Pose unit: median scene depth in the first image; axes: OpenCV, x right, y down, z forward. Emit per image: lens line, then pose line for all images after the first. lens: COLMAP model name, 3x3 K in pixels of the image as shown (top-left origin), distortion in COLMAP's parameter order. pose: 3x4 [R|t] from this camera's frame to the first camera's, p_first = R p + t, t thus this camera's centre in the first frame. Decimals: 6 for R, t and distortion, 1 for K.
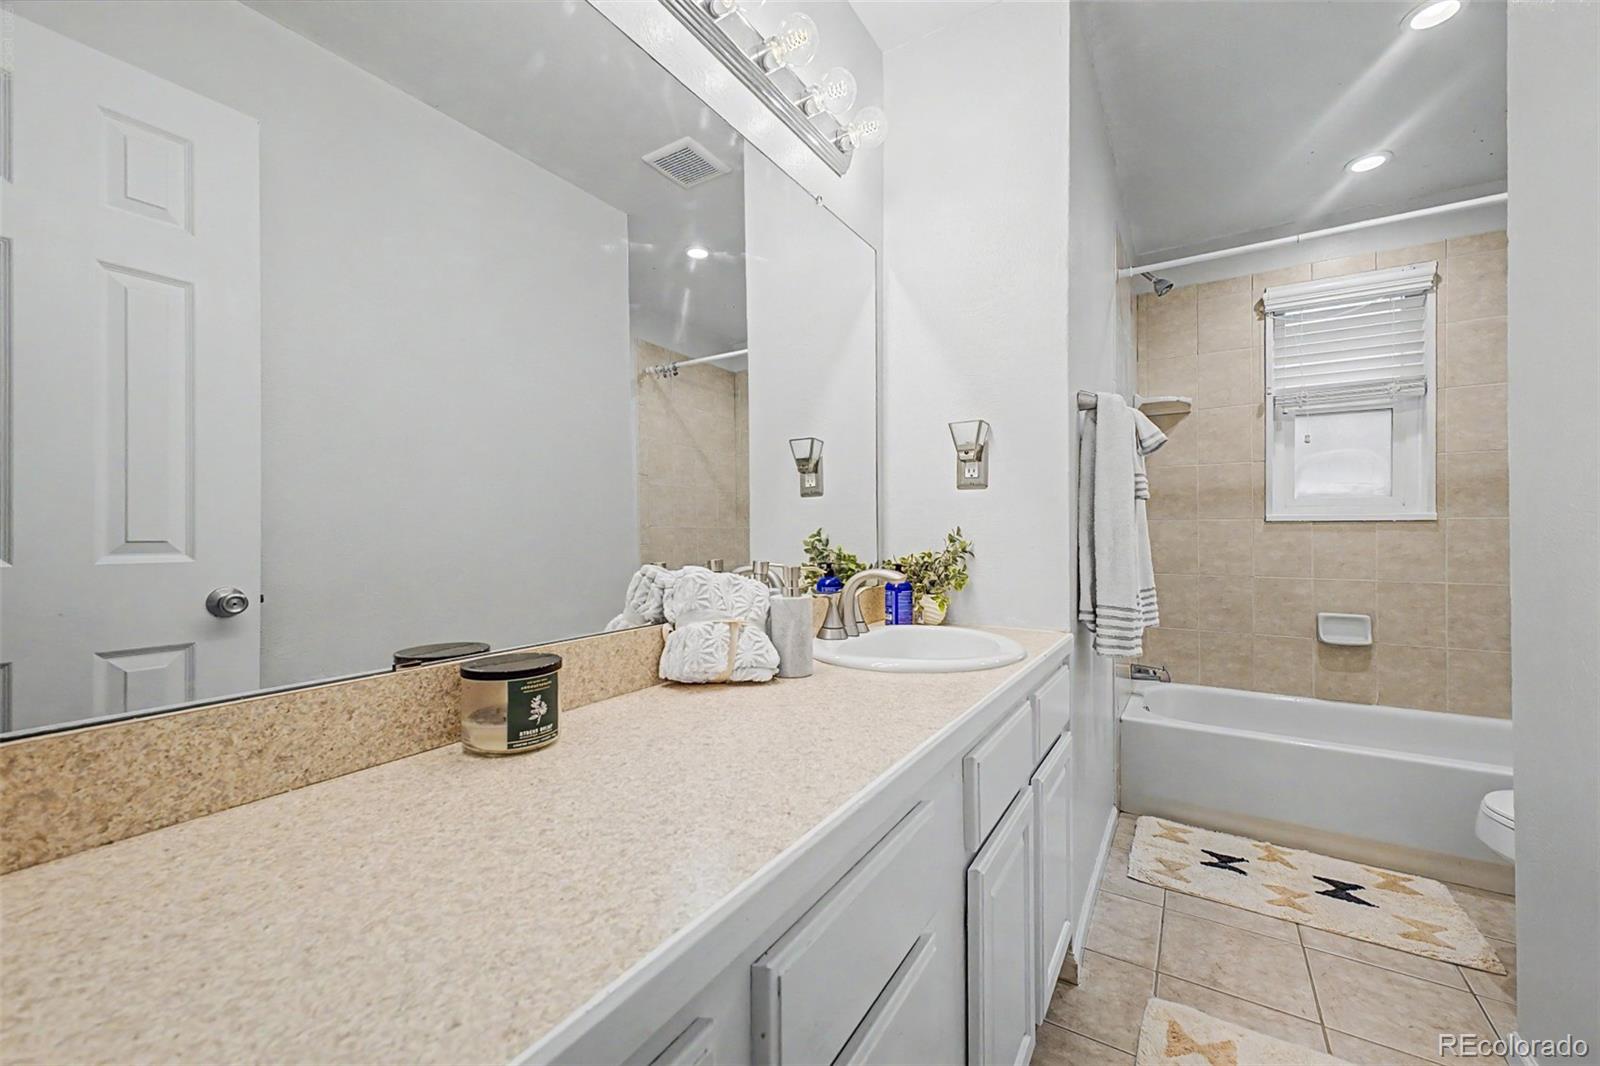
lens RADIAL K [[631.1, 0, 802.4], [0, 631.1, 537.5], [0, 0, 1]] dist [0.015979, -0.004908]
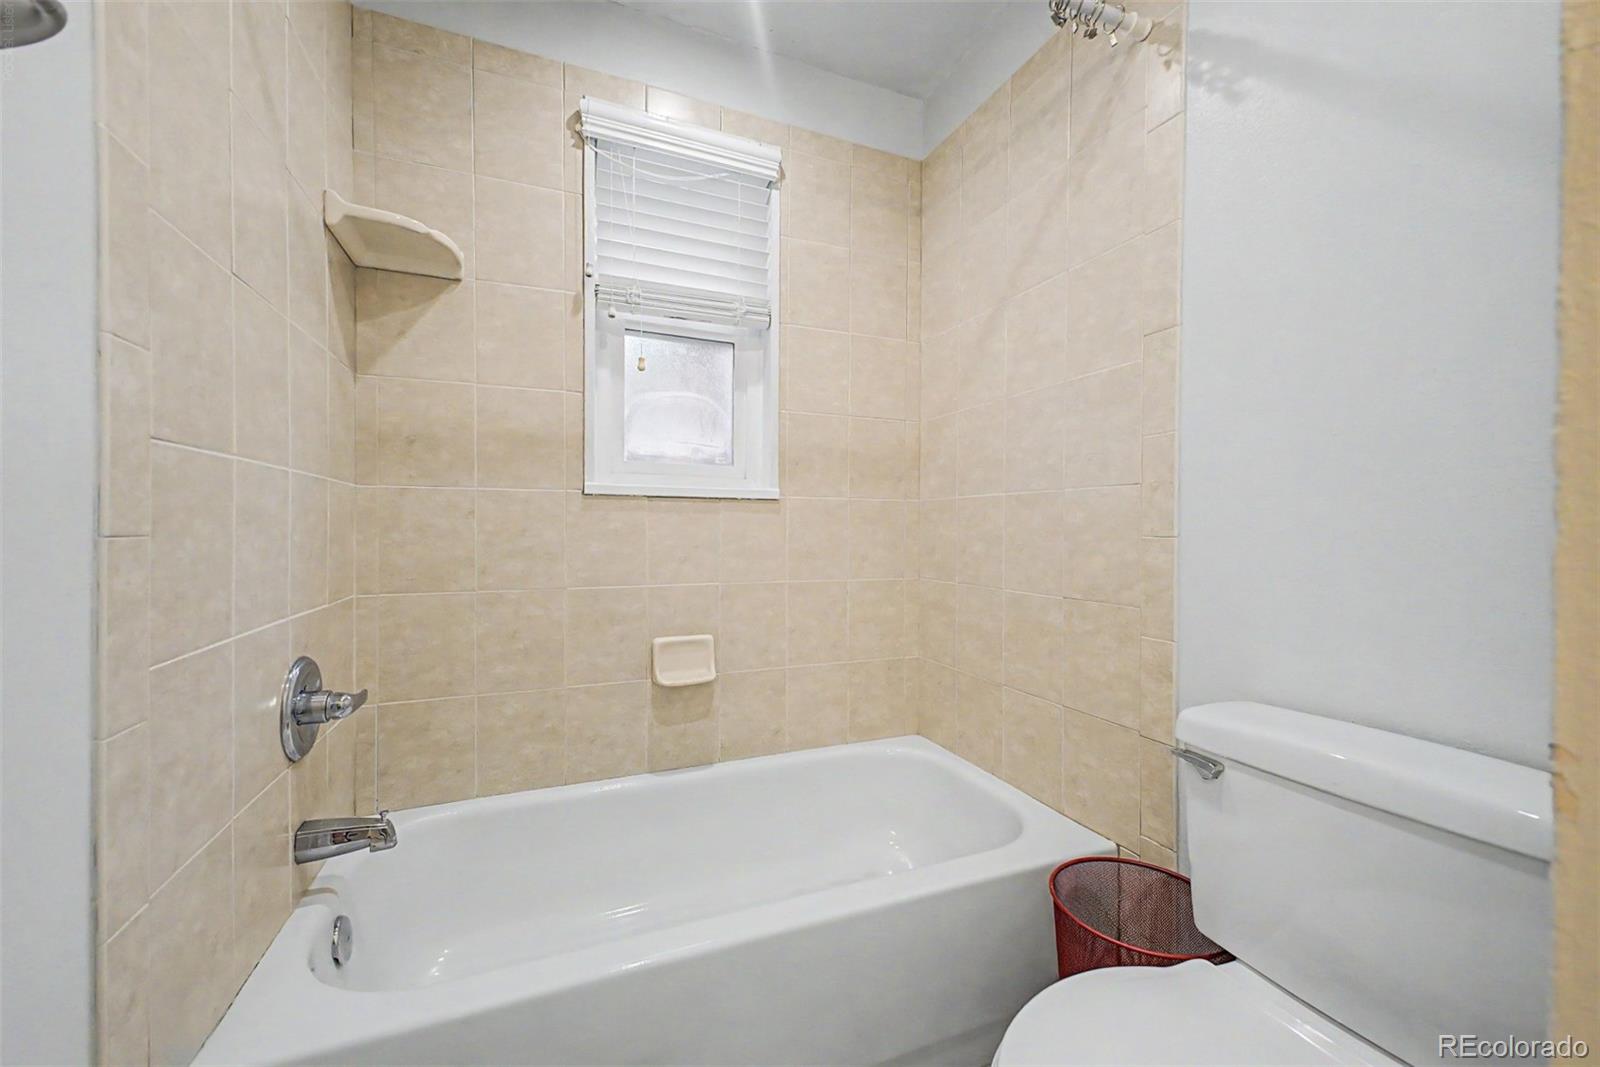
lens RADIAL K [[631.1, 0, 805.2], [0, 631.1, 524.4], [0, 0, 1]] dist [0.015979, -0.004908]
pose [[0.581377, -0.003800, 0.813626, 0.377763], [-0.008681, 0.999903, 0.010873, -0.005338], [-0.813588, -0.013384, 0.581287, 0.501009]]
